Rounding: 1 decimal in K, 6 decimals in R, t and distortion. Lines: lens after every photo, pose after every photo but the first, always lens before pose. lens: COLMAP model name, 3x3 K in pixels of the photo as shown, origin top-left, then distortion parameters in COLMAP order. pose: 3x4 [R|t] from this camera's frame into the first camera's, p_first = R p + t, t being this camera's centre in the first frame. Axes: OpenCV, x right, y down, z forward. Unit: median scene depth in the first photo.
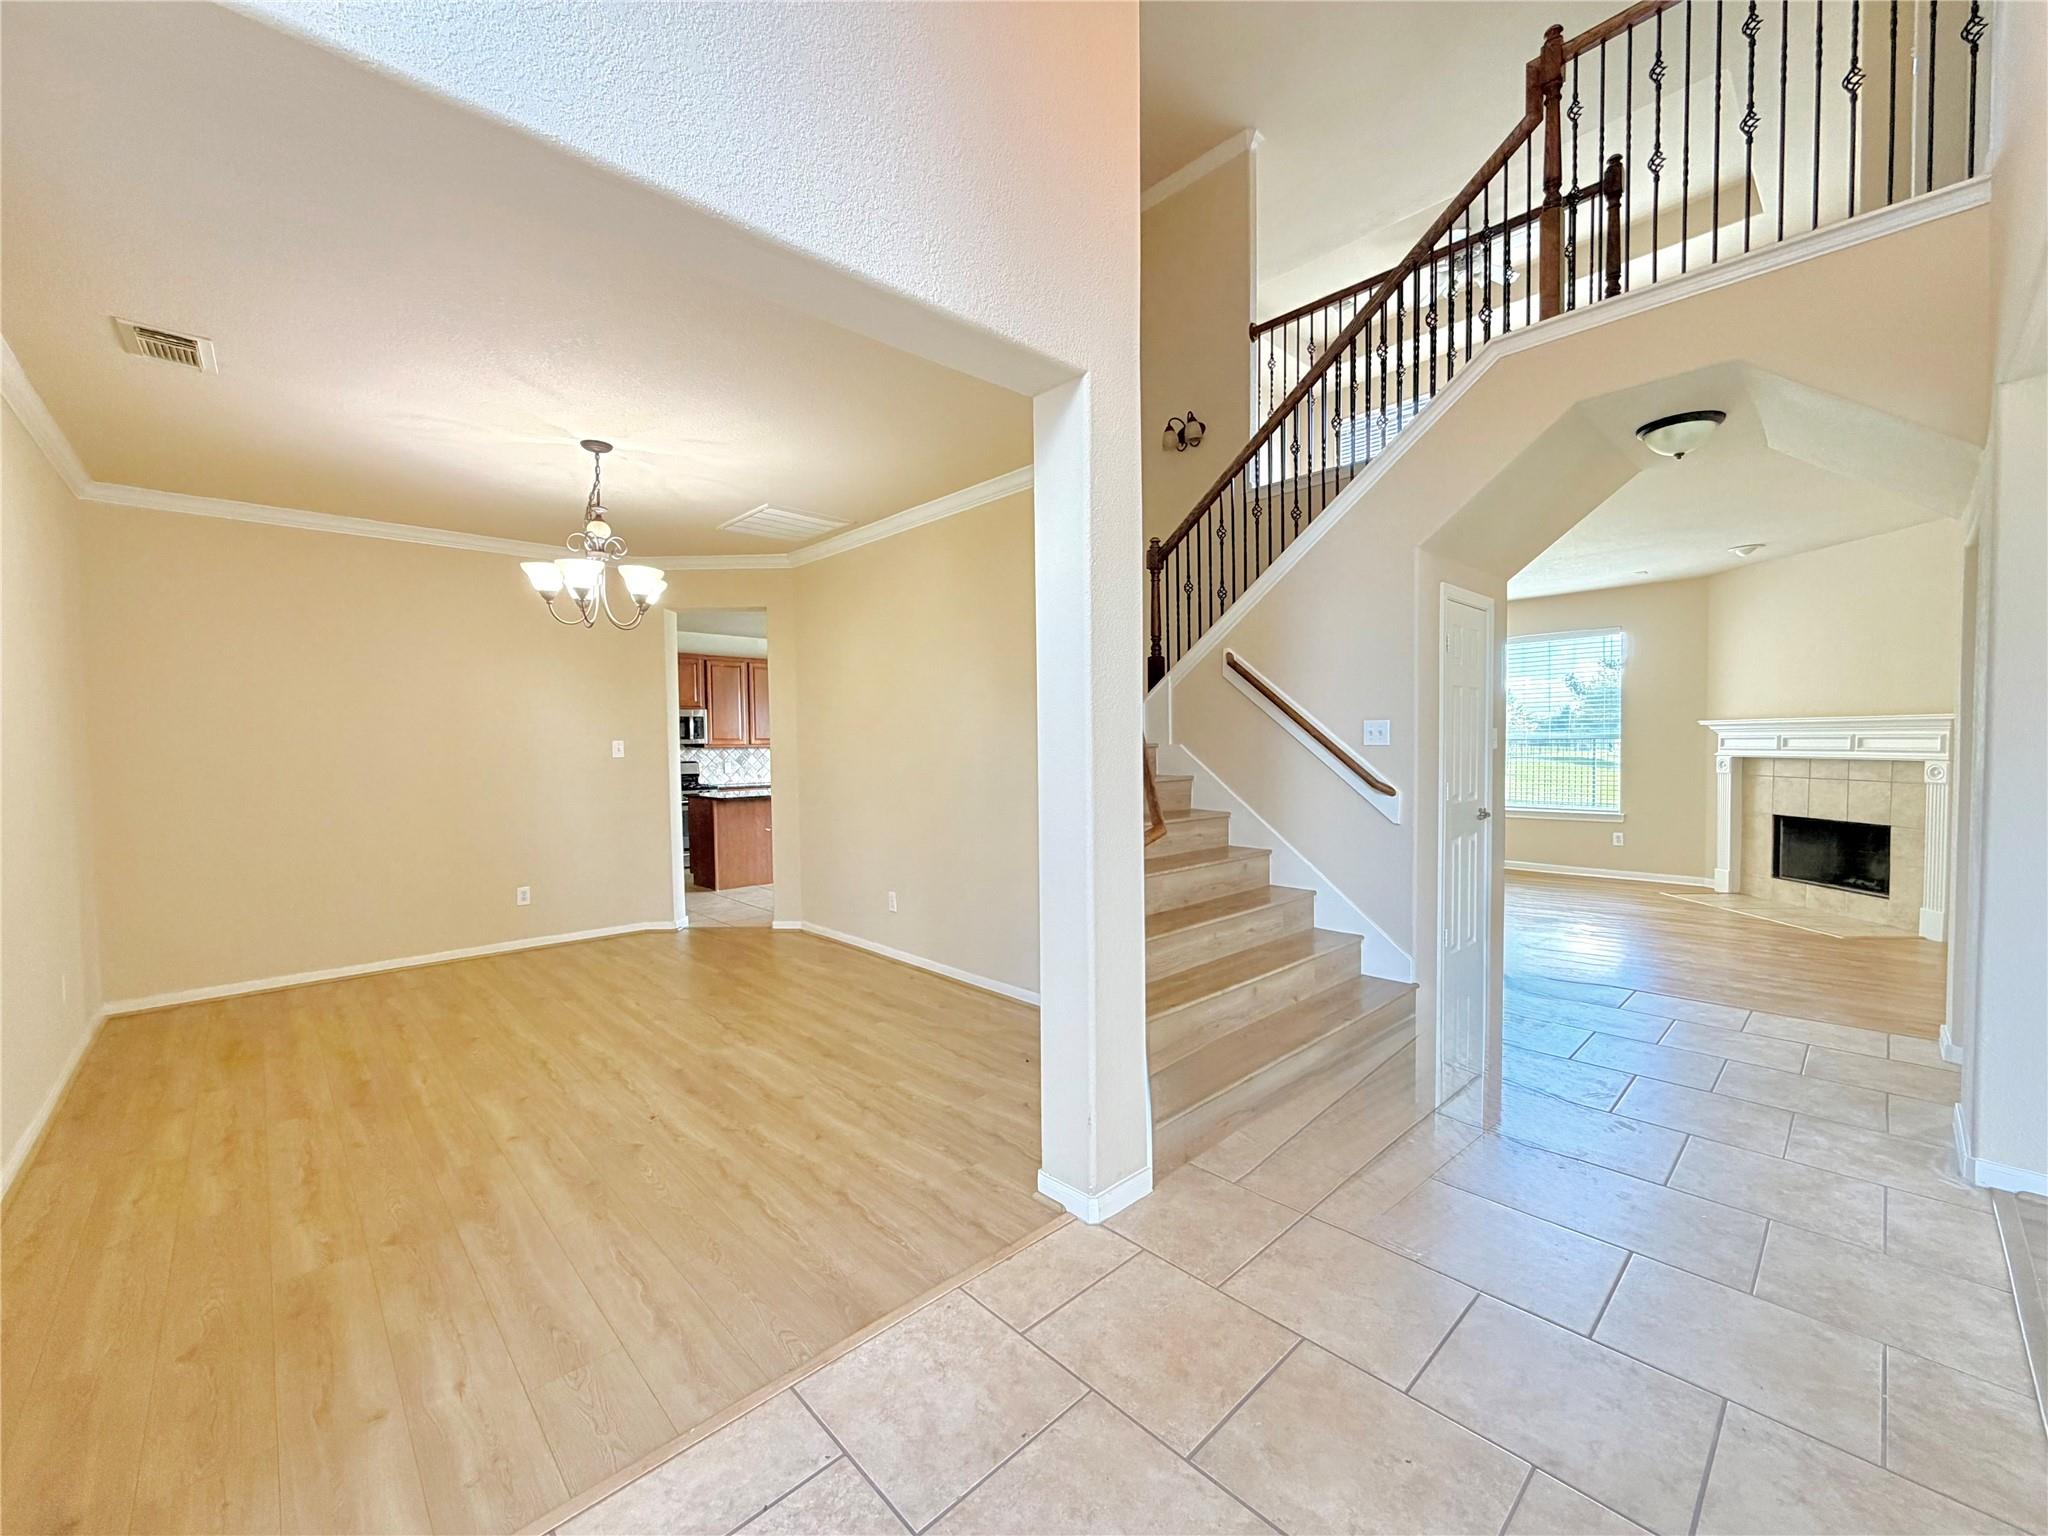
lens RADIAL K [[814.9, 0, 1016.8], [0, 814.9, 770.2], [0, 0, 1]] dist [-0.000830, 0.000279]
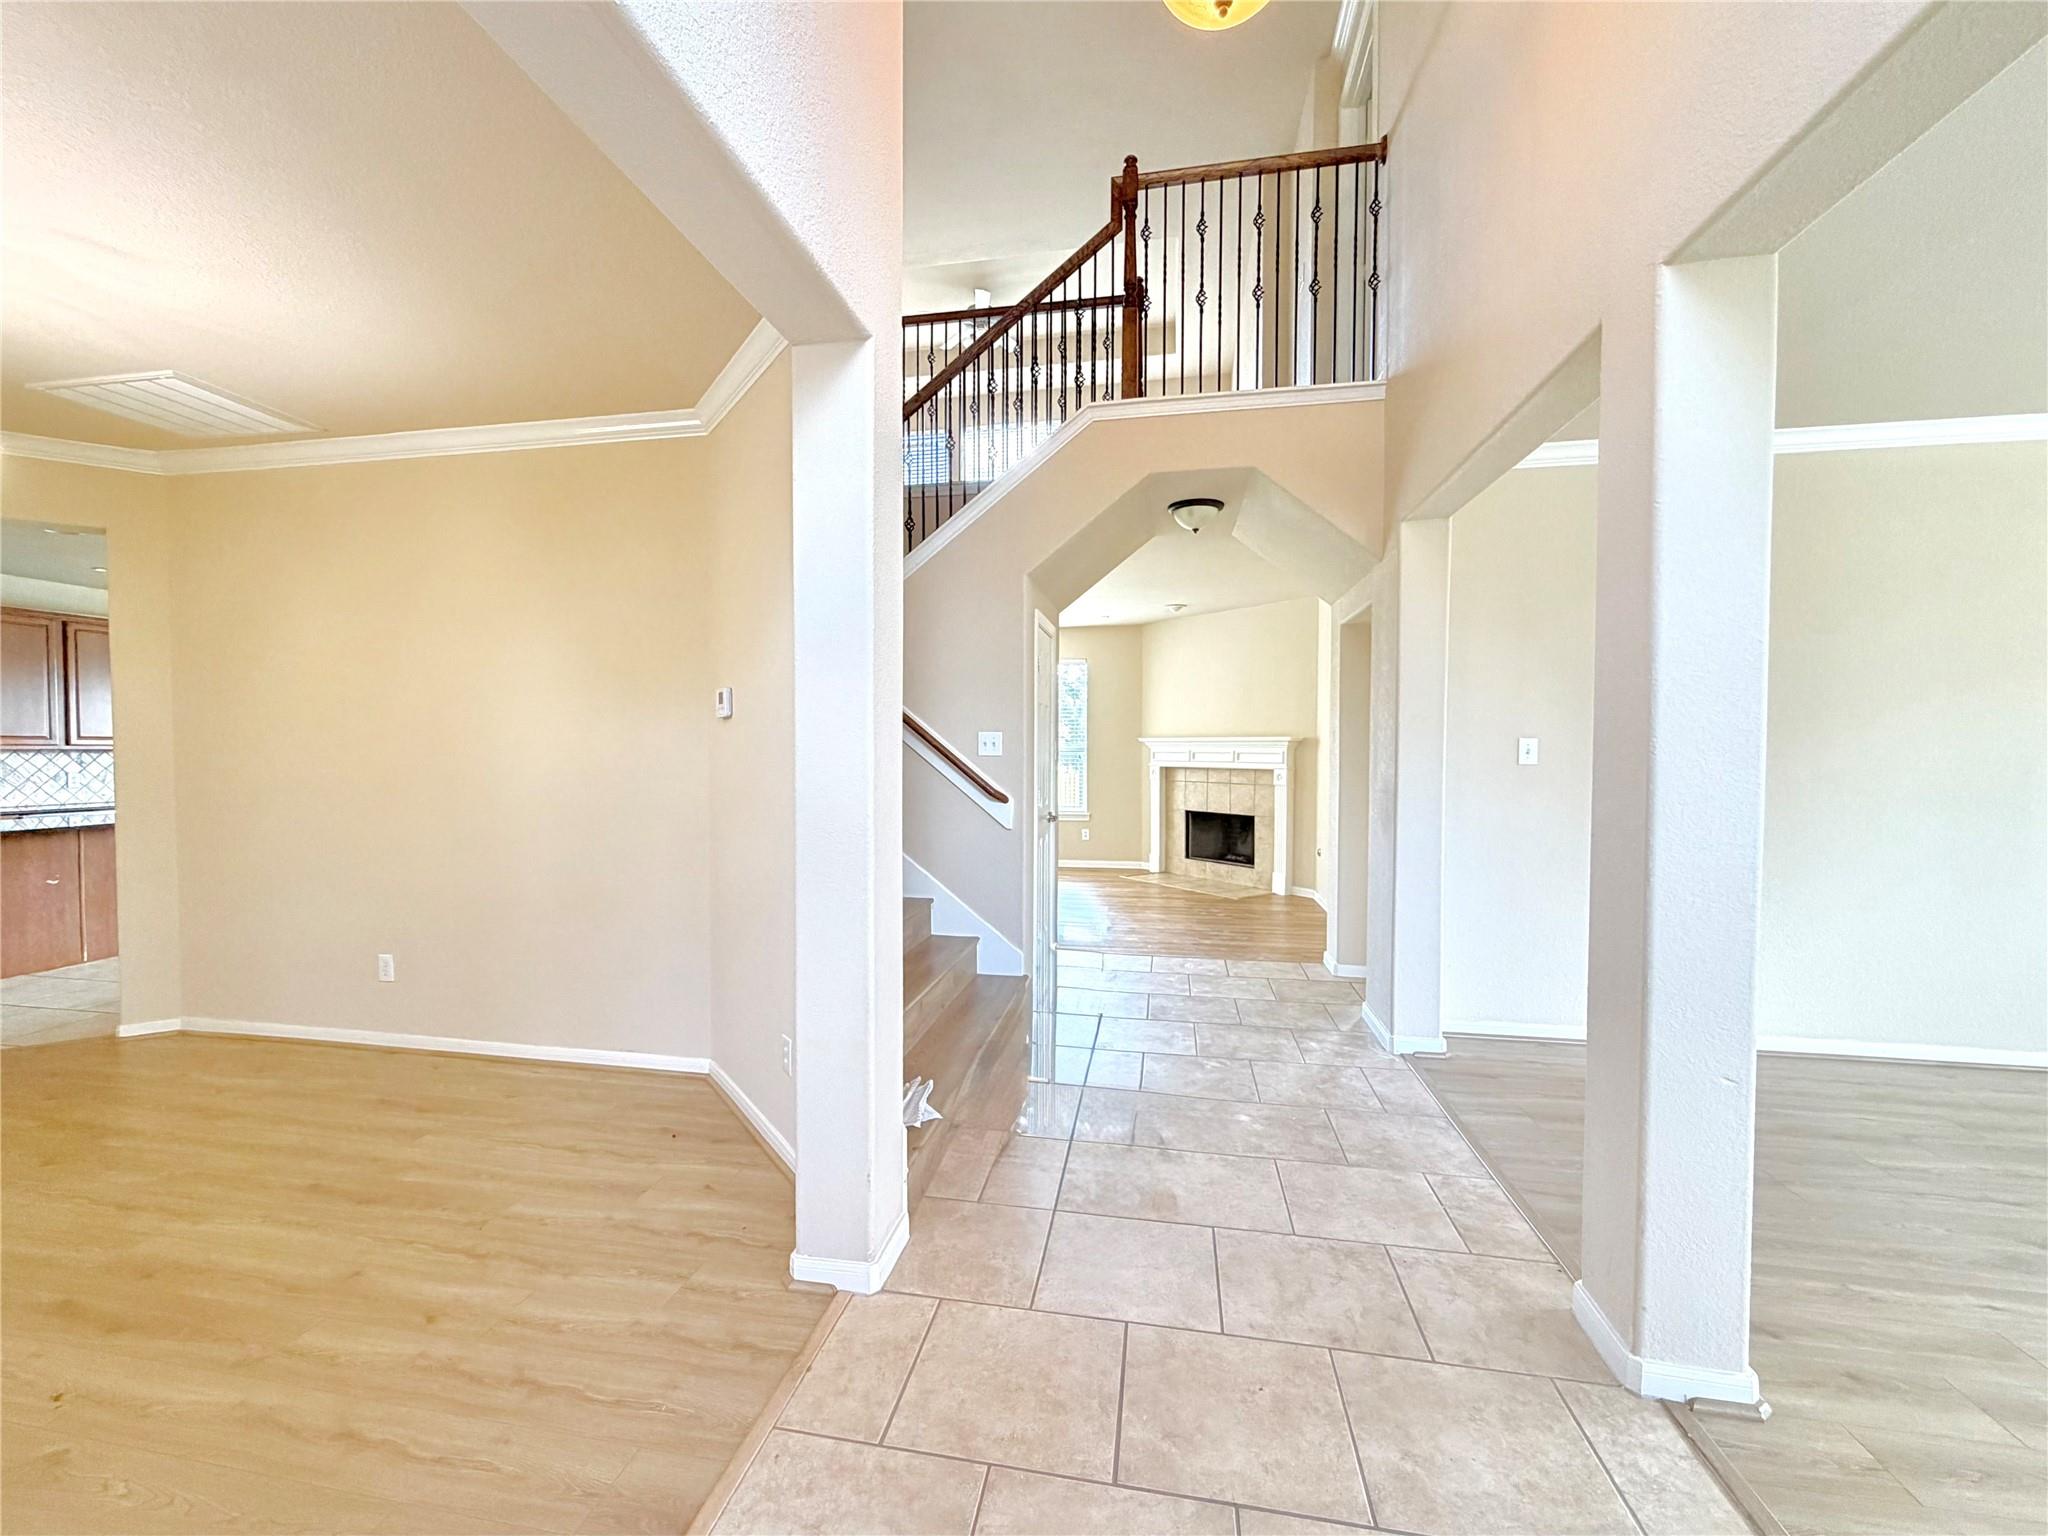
lens RADIAL K [[851.1, 0, 1005.5], [0, 851.1, 769.7], [0, 0, 1]] dist [-0.002064, 0.000125]
pose [[0.810765, -0.001462, 0.585369, -0.222906], [0.008340, 0.999924, -0.009053, -0.002154], [-0.585312, 0.012221, 0.810716, 0.106816]]
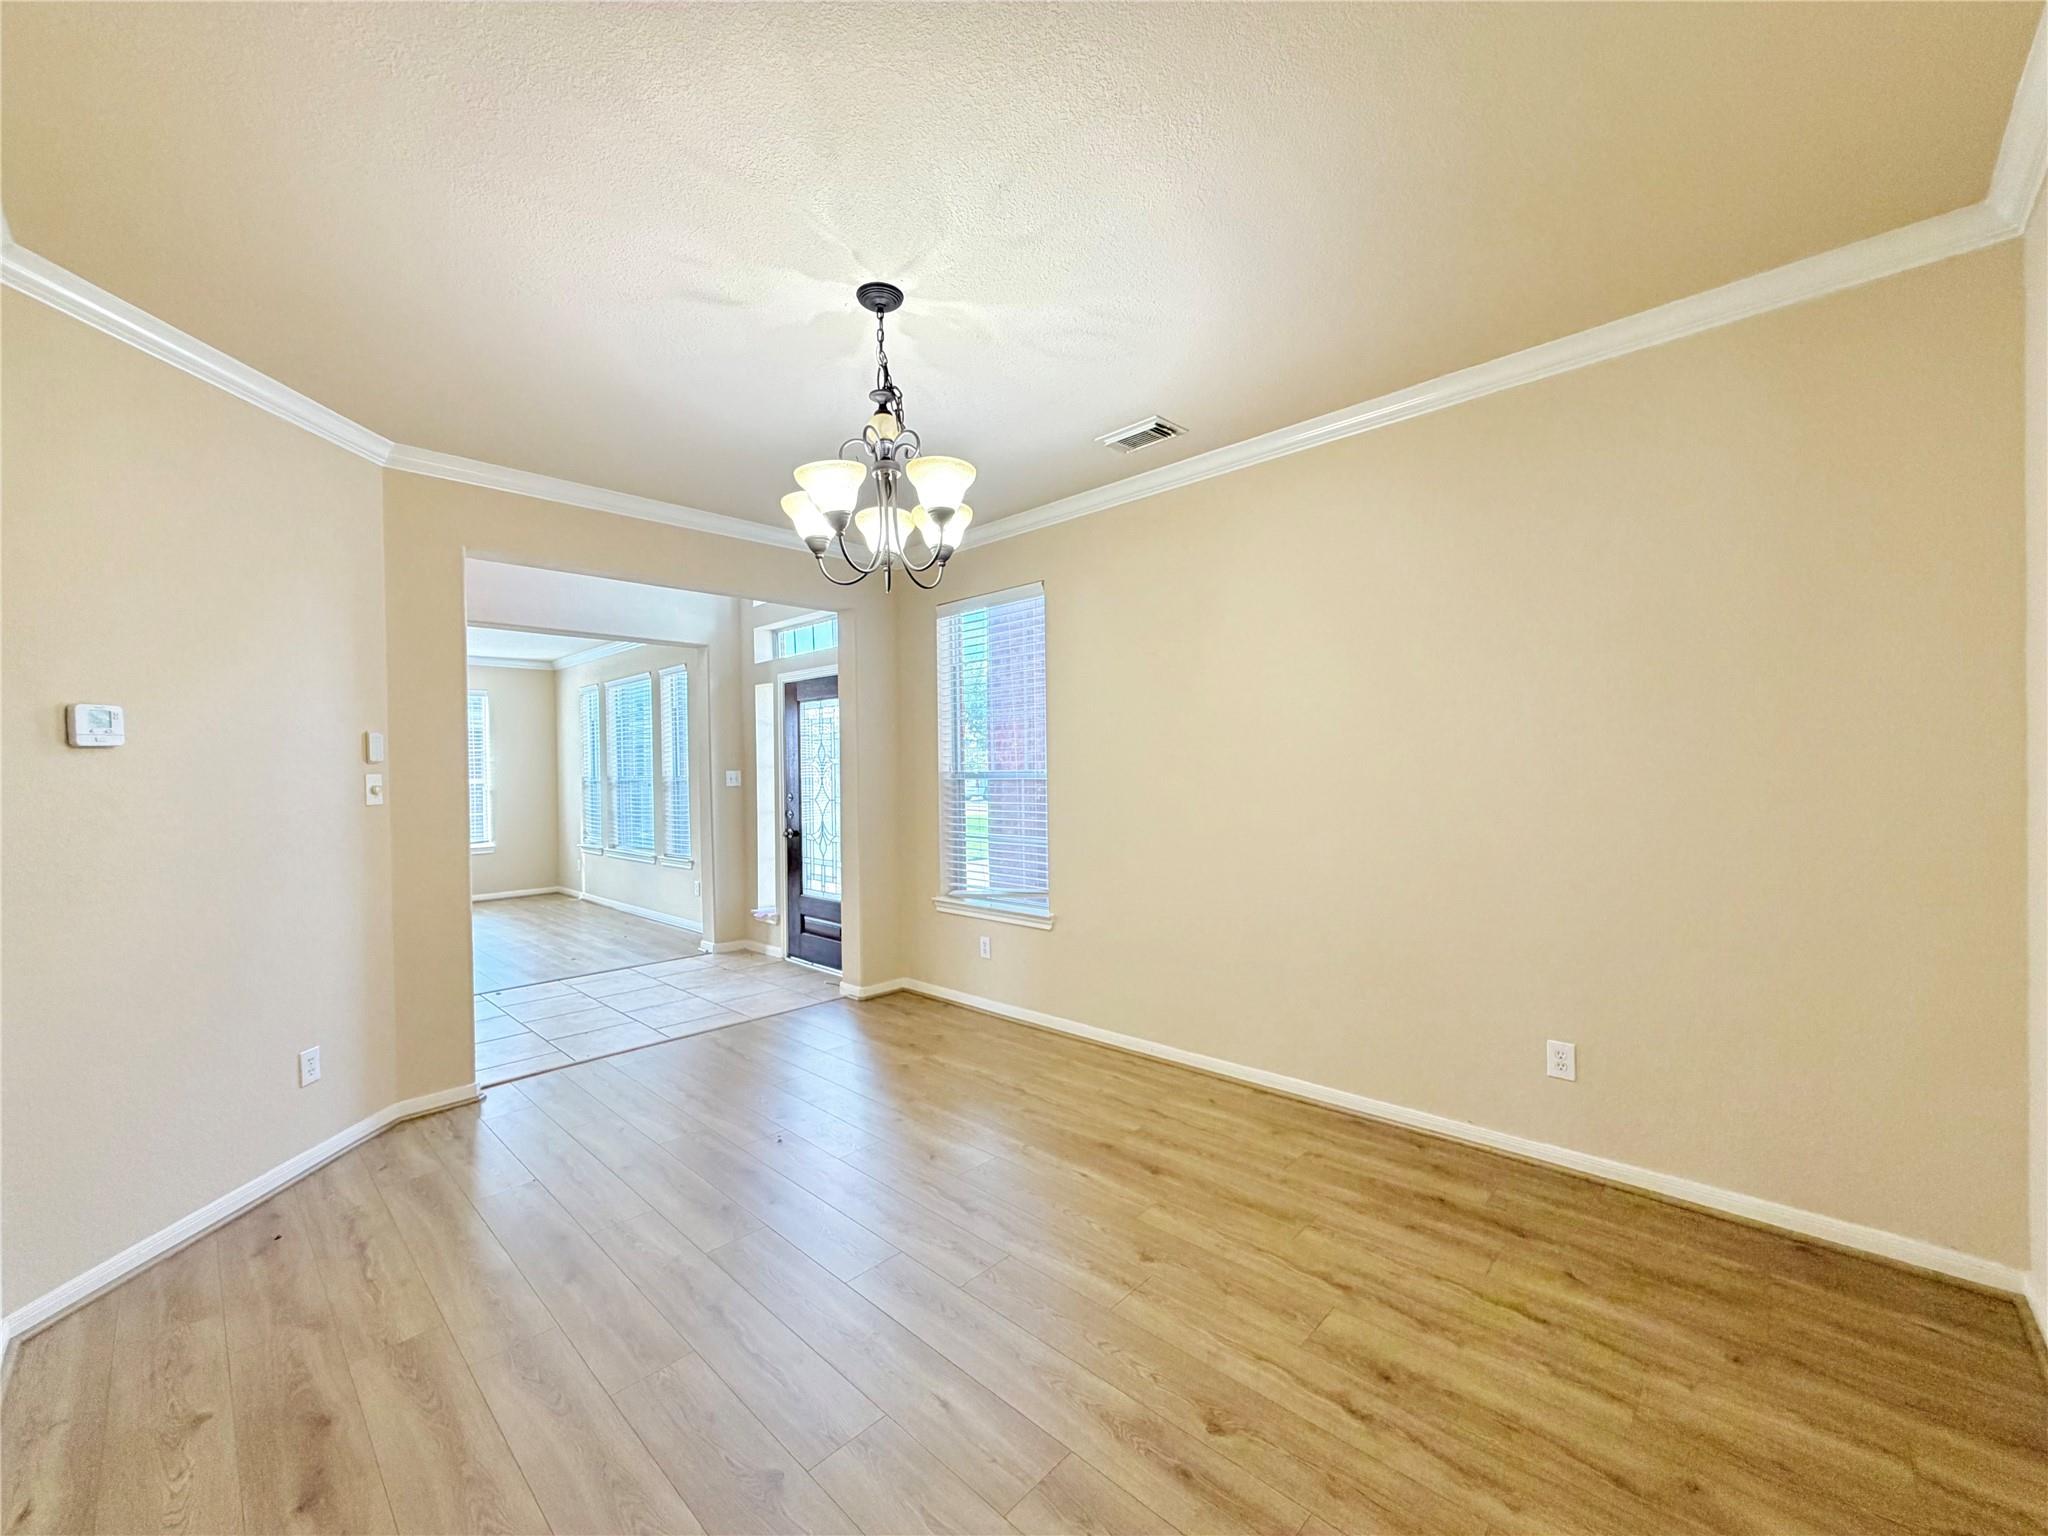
lens RADIAL K [[814.9, 0, 1016.8], [0, 814.9, 770.2], [0, 0, 1]] dist [-0.000830, 0.000279]
pose [[-0.998436, 0.030683, -0.046743, -0.618414], [0.028975, 0.998903, 0.036797, -0.055967], [0.047821, 0.035385, -0.998229, 1.757852]]
